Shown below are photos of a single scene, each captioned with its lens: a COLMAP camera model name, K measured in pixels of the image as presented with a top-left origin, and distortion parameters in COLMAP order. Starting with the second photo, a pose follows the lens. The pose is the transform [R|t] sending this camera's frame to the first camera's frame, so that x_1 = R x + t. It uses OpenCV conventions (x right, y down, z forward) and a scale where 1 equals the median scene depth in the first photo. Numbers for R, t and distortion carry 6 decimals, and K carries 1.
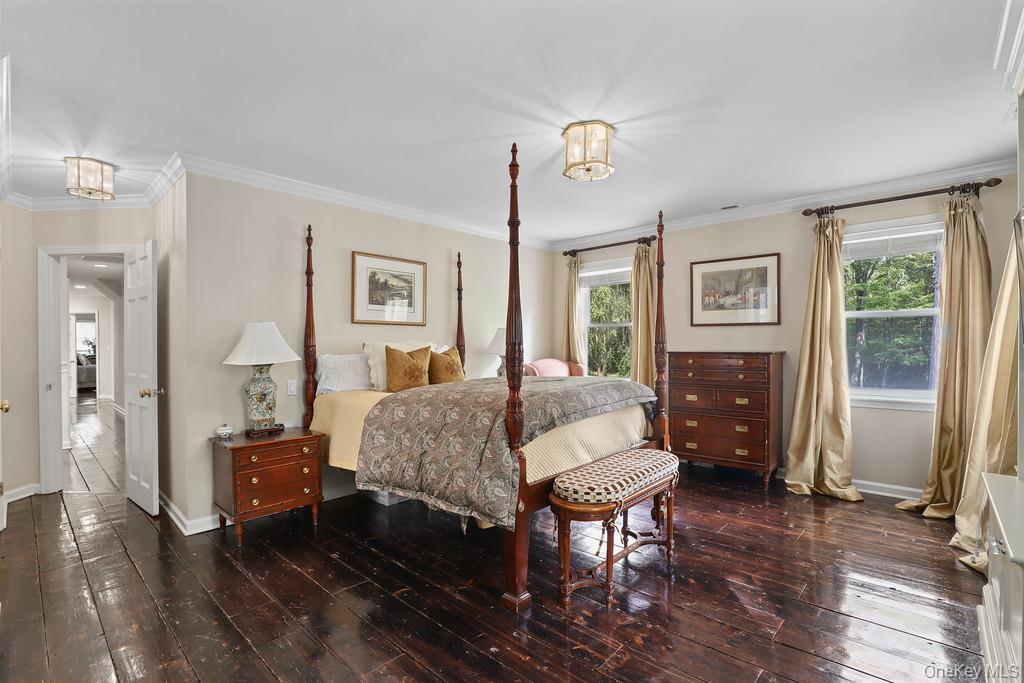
lens RADIAL K [[469.8, 0, 512.0], [0, 469.8, 341.5], [0, 0, 1]] dist [-0.002250, -0.000199]
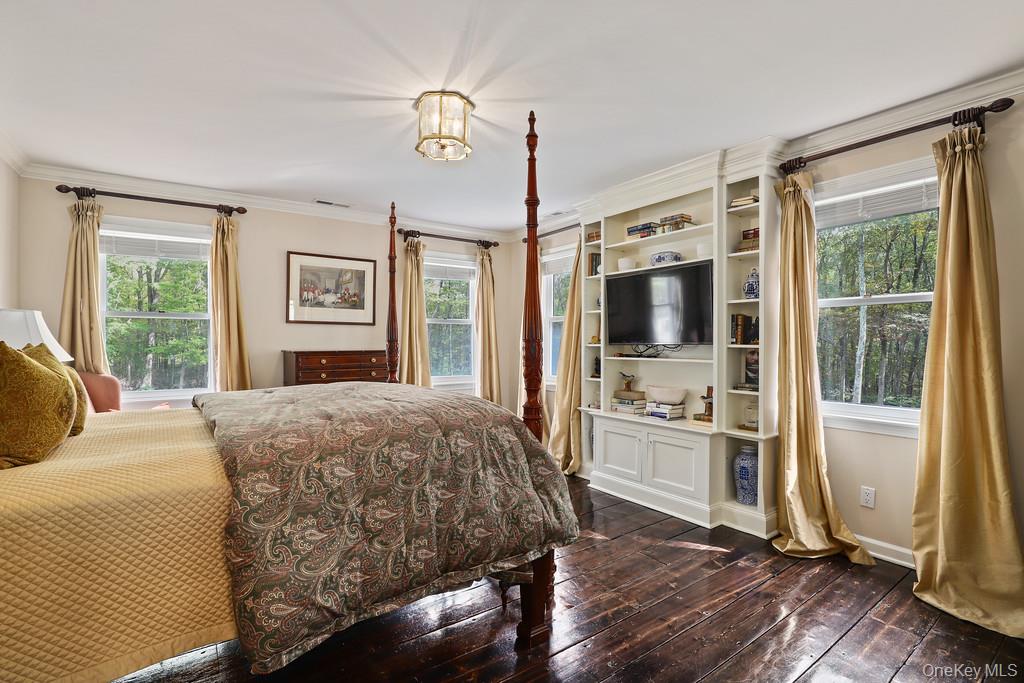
lens RADIAL K [[476.7, 0, 512.0], [0, 476.7, 341.5], [0, 0, 1]] dist [0.001689, -0.000006]
pose [[0.211930, 0.001387, 0.977284, -0.443807], [-0.000135, 0.999999, -0.001390, 0.004006], [-0.977285, 0.000163, 0.211930, 0.432898]]
